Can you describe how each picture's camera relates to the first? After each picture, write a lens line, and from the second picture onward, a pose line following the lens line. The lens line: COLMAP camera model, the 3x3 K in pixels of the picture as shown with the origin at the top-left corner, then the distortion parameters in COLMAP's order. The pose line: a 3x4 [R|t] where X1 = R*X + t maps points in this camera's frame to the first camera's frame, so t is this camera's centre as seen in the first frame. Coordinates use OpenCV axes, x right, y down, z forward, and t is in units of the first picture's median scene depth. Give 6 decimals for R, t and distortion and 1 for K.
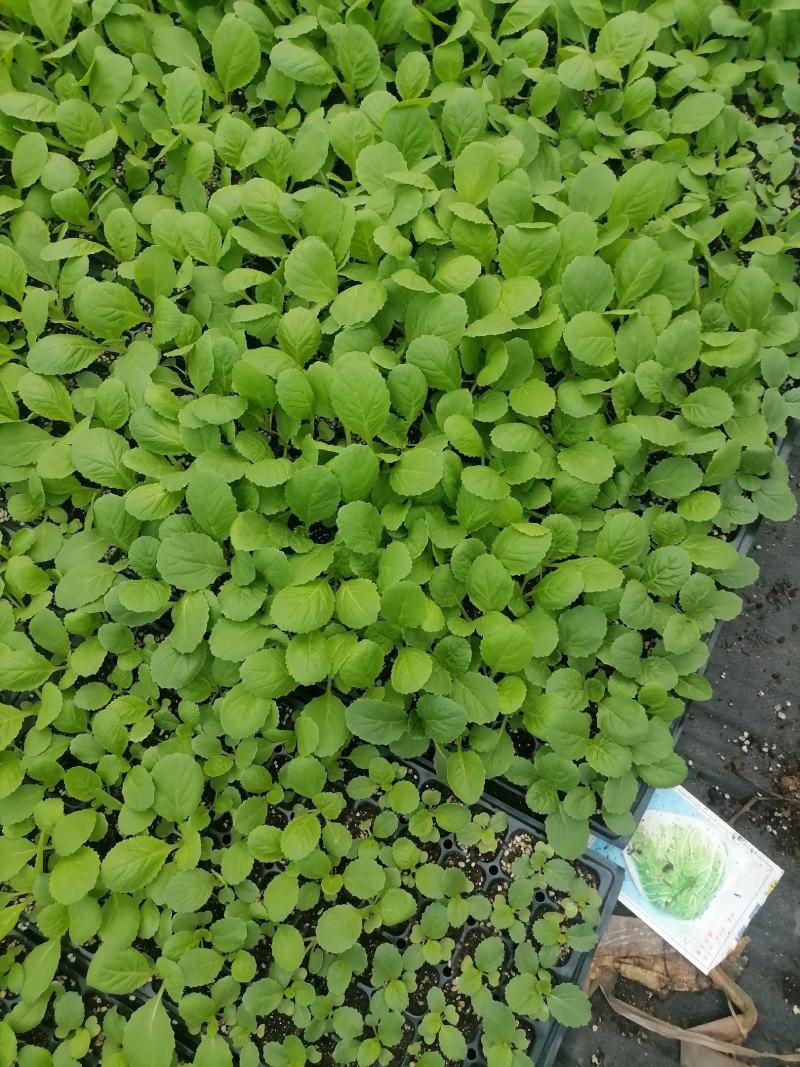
lens RADIAL K [[781.2, 0, 400.0], [0, 781.2, 533.5], [0, 0, 1]] dist [0.031909, -0.003251]
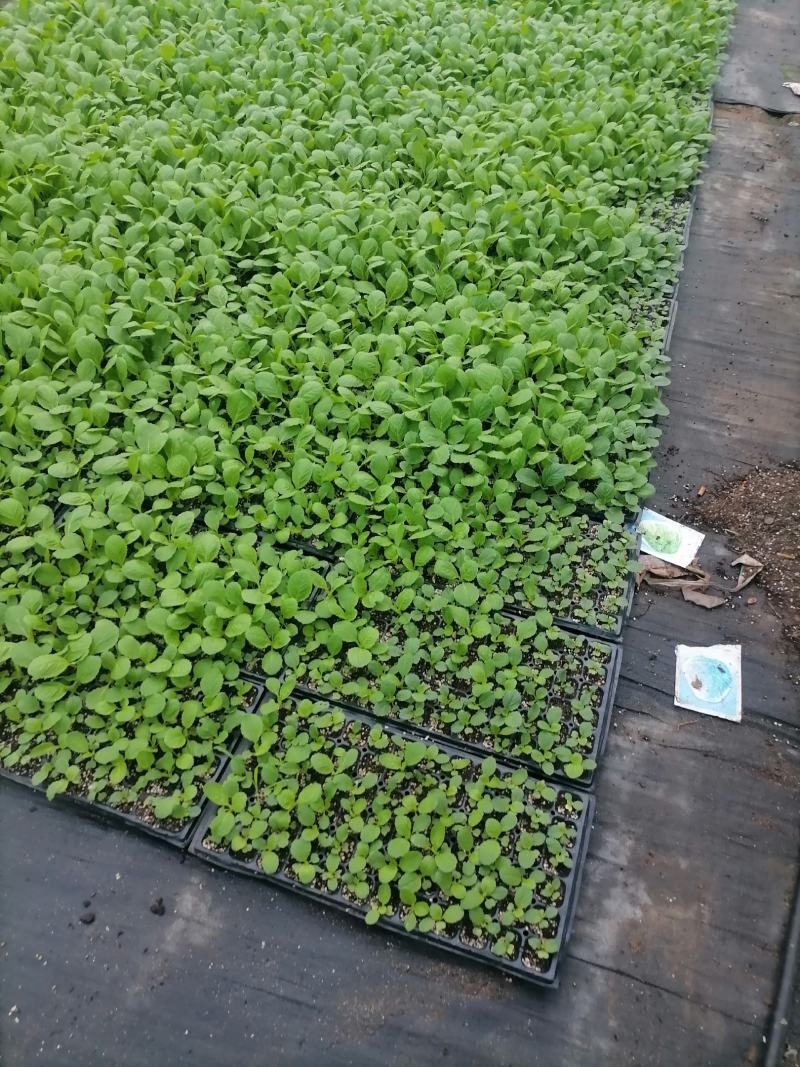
lens RADIAL K [[781.2, 0, 400.0], [0, 781.2, 533.5], [0, 0, 1]] dist [0.031909, -0.003251]
pose [[0.985011, -0.071313, 0.157058, -0.731511], [0.129876, 0.905833, -0.403236, 1.191918], [-0.113513, 0.417590, 0.901517, -0.943311]]
